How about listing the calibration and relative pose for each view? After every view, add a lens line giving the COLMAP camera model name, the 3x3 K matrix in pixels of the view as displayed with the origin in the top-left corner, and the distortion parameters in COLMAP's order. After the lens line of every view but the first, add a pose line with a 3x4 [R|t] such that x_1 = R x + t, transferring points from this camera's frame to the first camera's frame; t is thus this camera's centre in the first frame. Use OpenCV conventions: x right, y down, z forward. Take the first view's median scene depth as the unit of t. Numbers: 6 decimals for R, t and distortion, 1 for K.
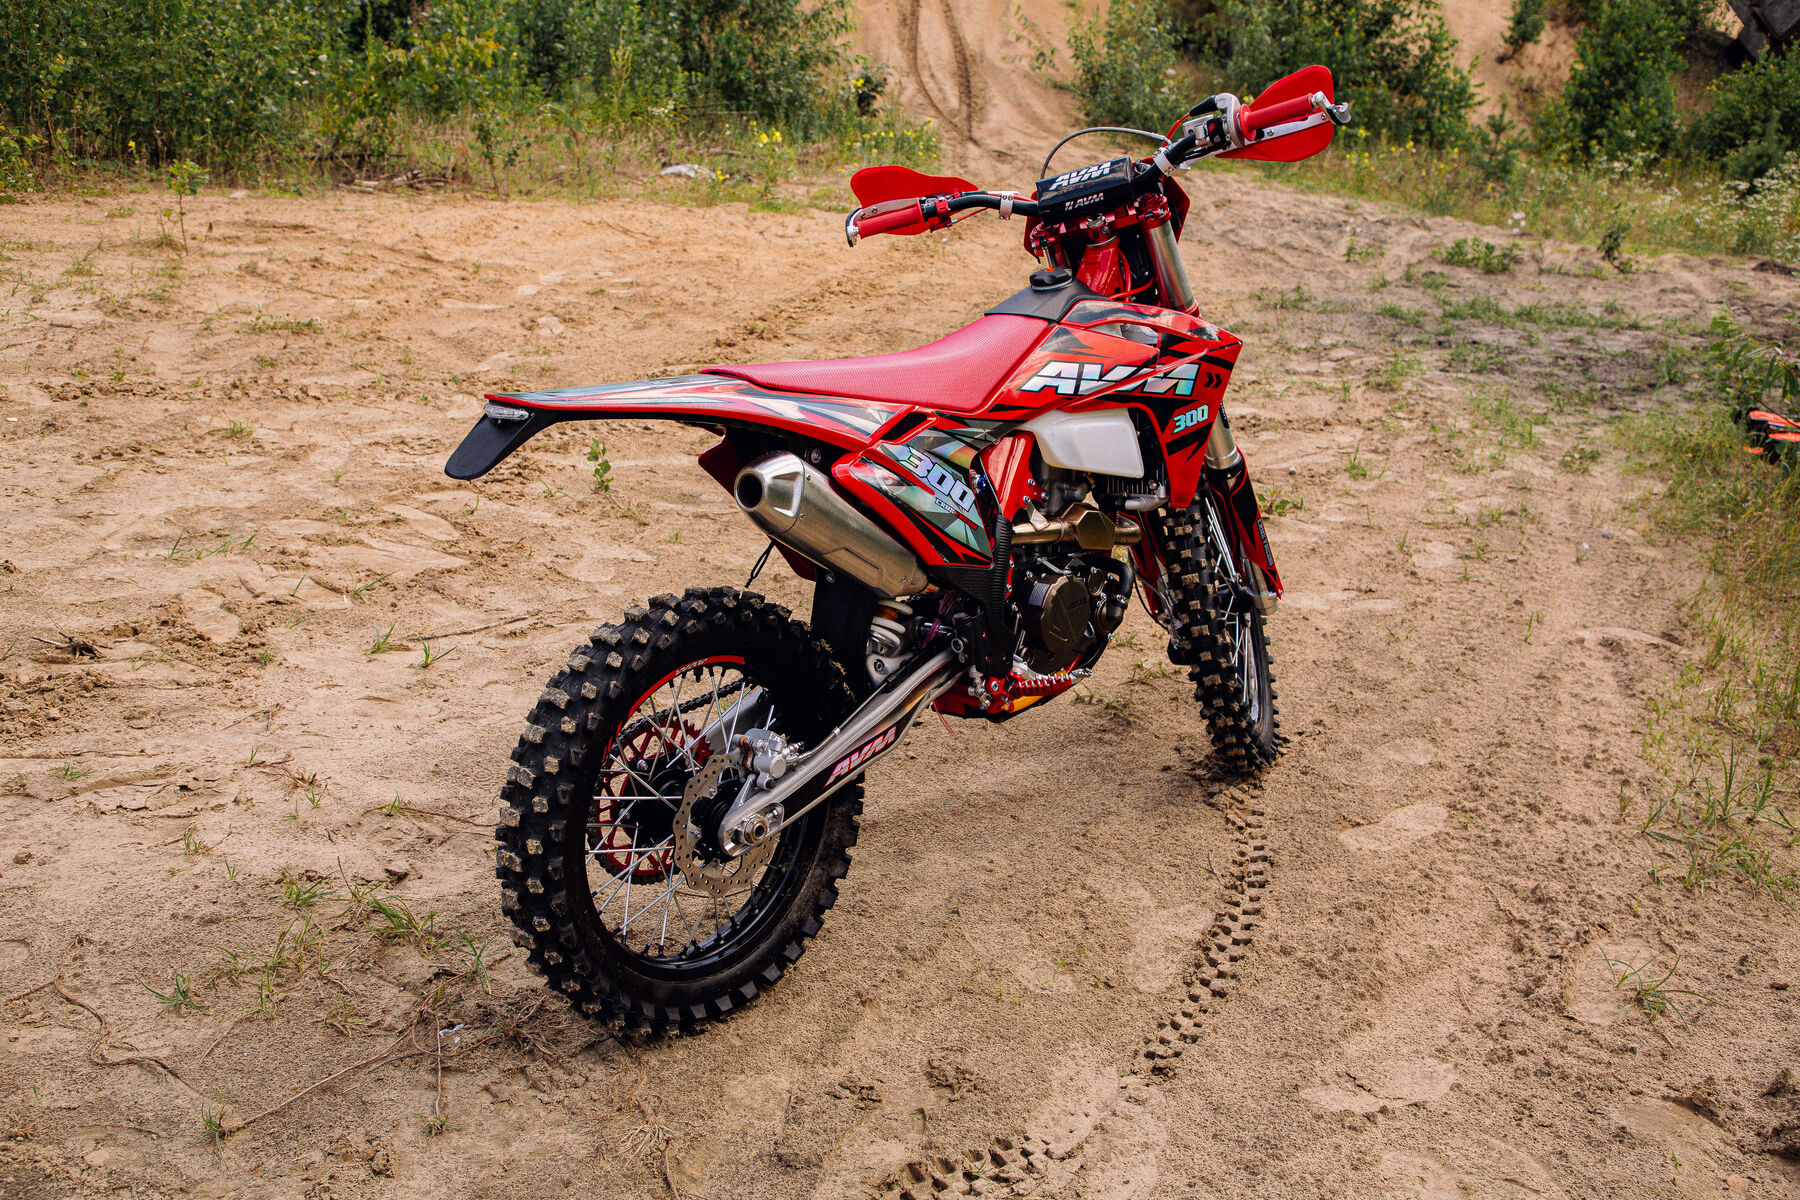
lens RADIAL K [[1753.0, 0, 900.7], [0, 1753.0, 589.5], [0, 0, 1]] dist [0.067919, 0.000000]
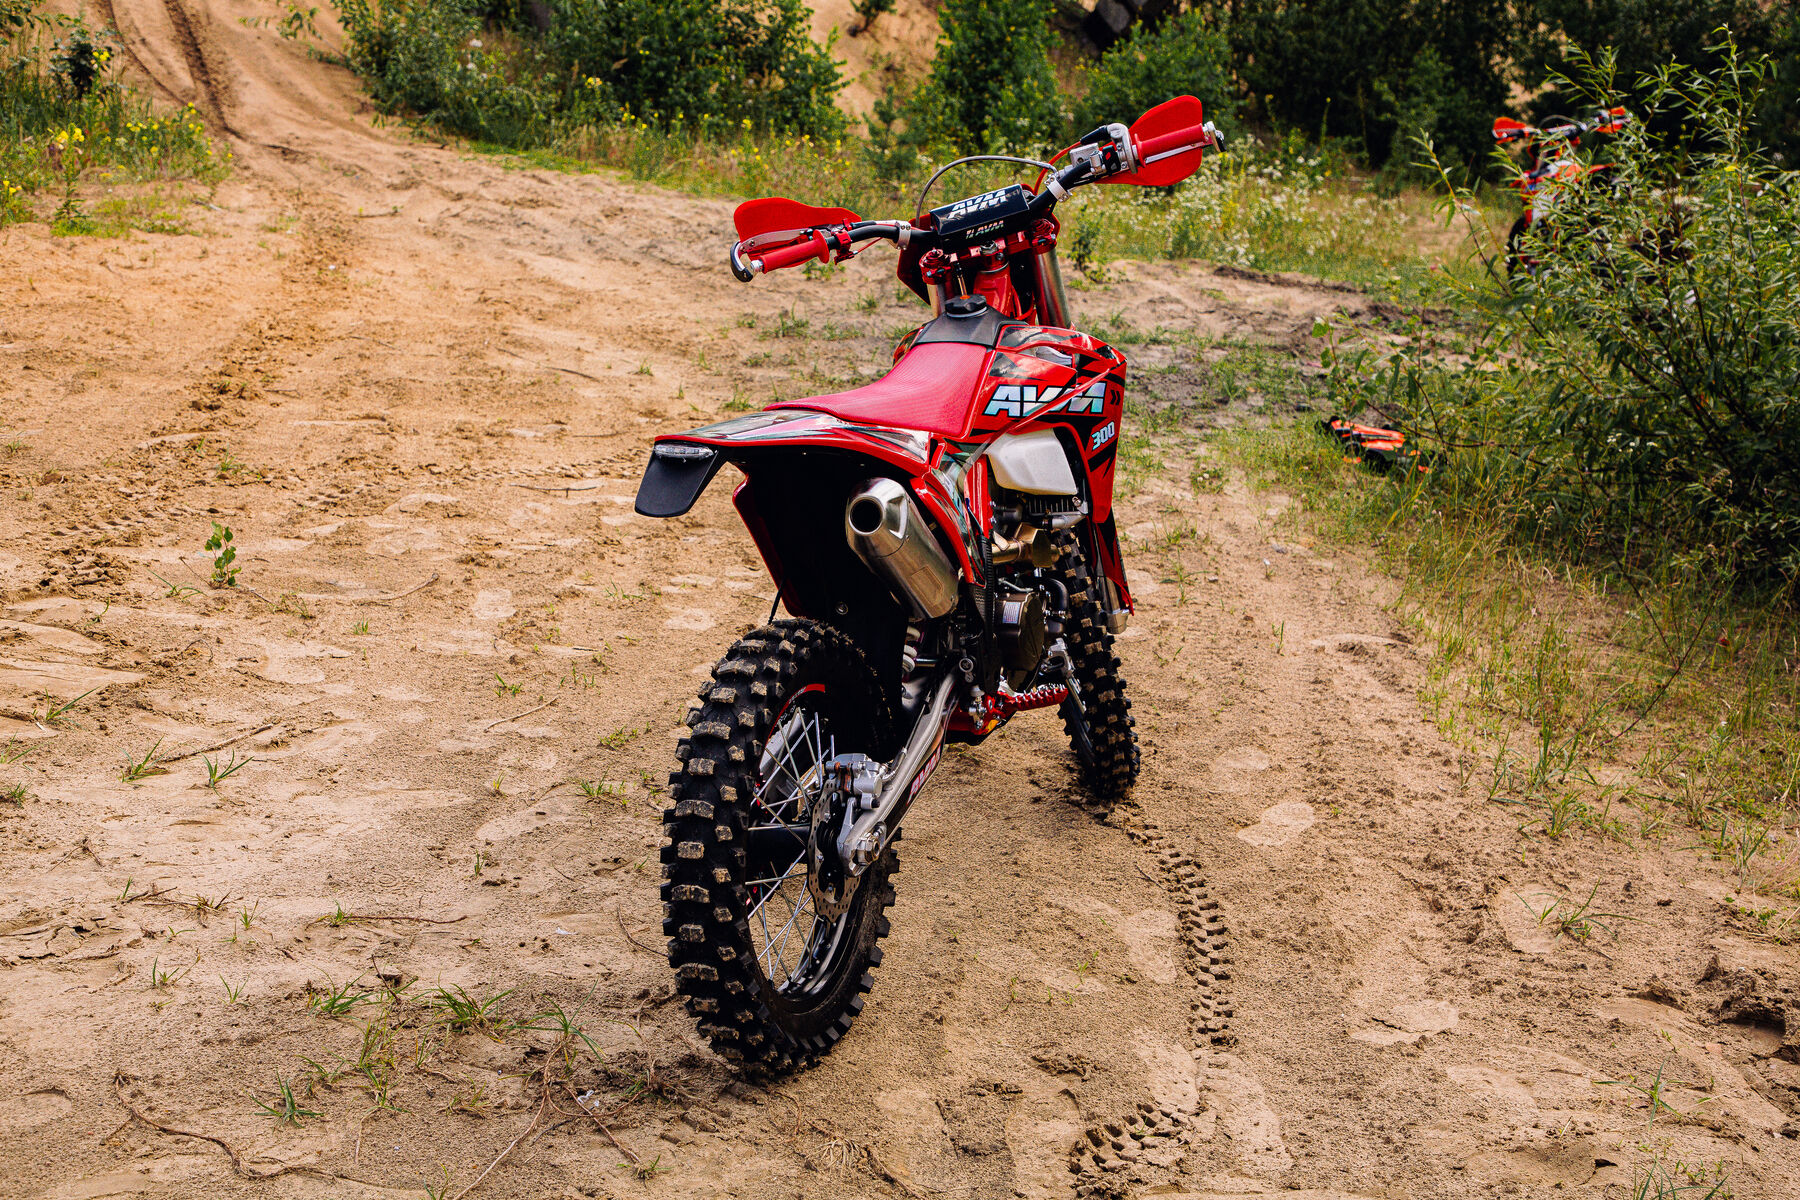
lens RADIAL K [[2345.6, 0, 899.3], [0, 2345.6, 591.2], [0, 0, 1]] dist [0.179468, 0.000000]
pose [[0.936372, -0.081991, 0.341298, -0.425001], [0.100583, 0.994237, -0.037106, 0.032724], [-0.336289, 0.069074, 0.939222, -0.246441]]
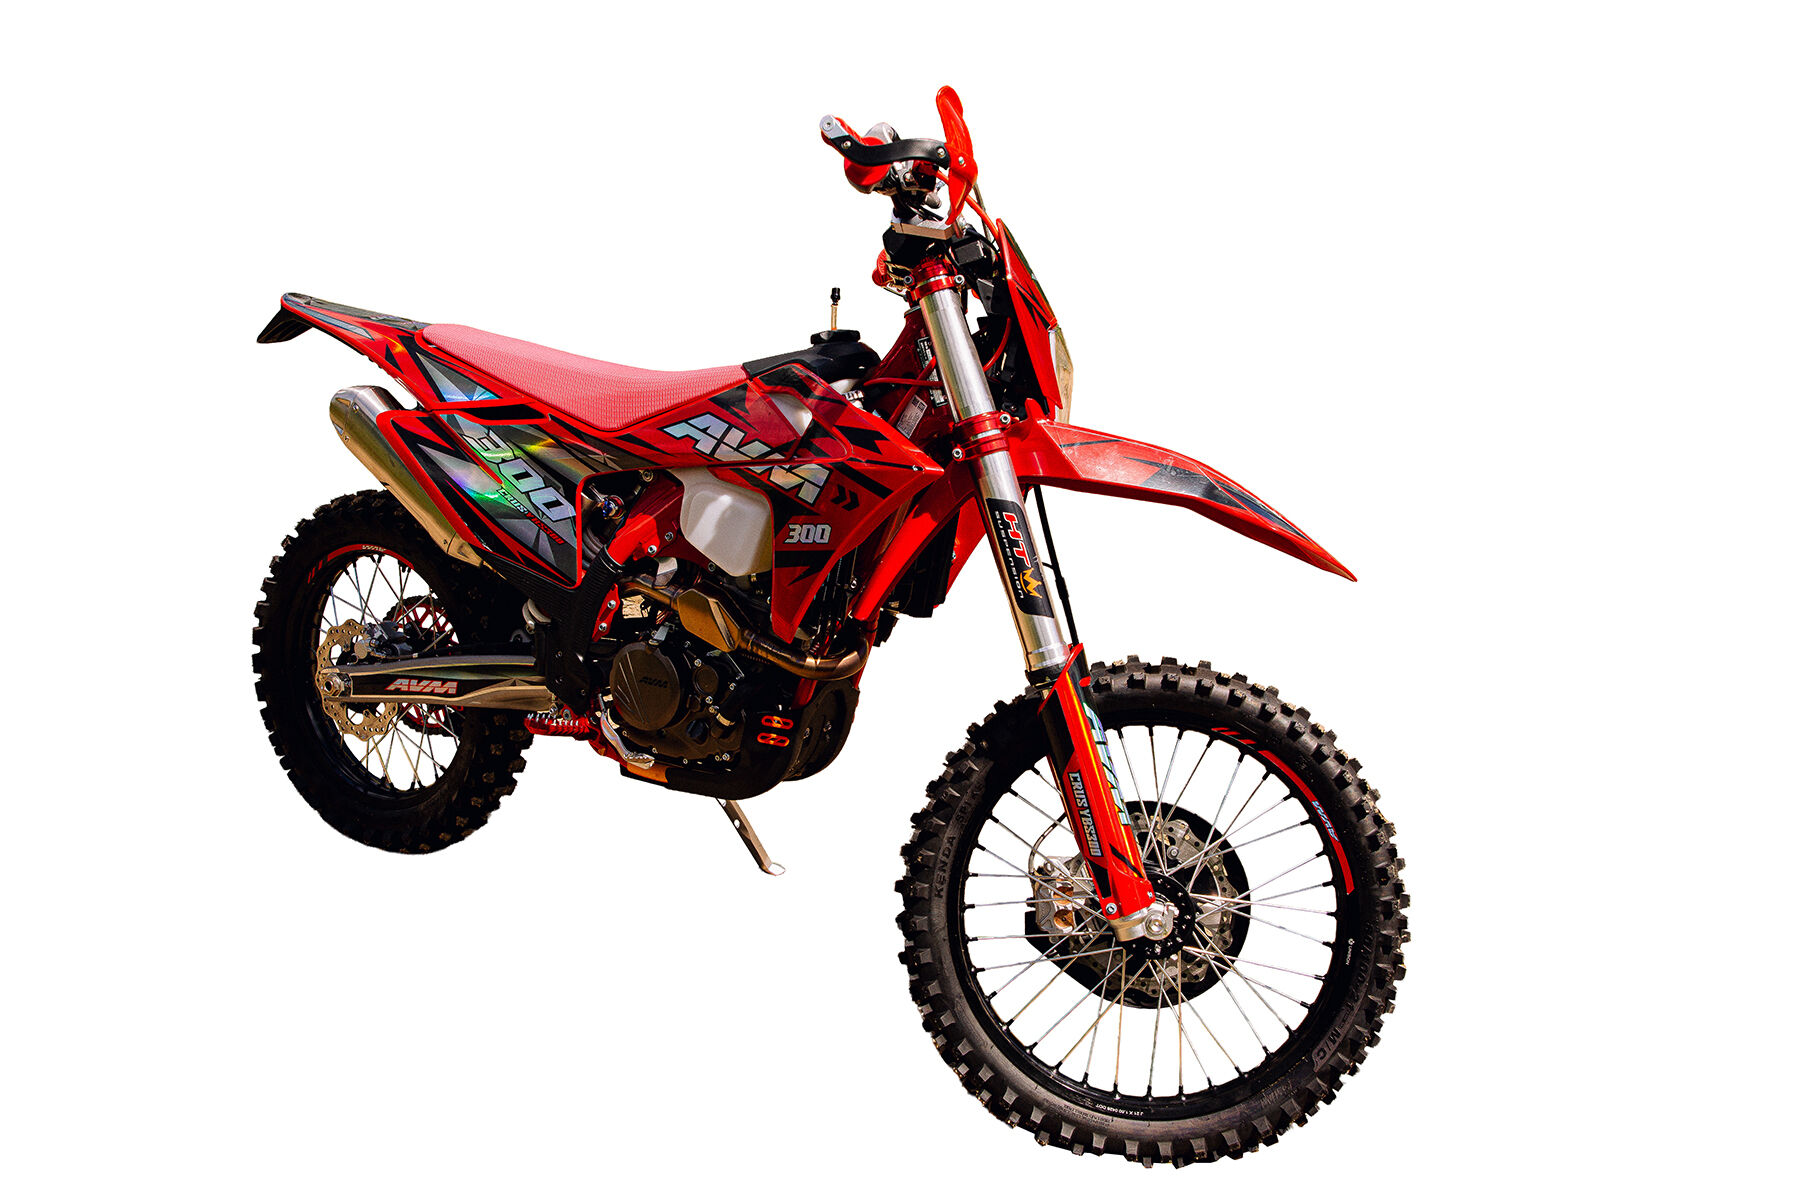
lens RADIAL K [[1753.0, 0, 898.7], [0, 1753.0, 599.5], [0, 0, 1]] dist [0.067919, 0.000000]
pose [[0.154328, 0.258341, -0.953647, 0.926073], [-0.333771, 0.922099, 0.195781, -0.237337], [0.929935, 0.288086, 0.228532, 0.869501]]
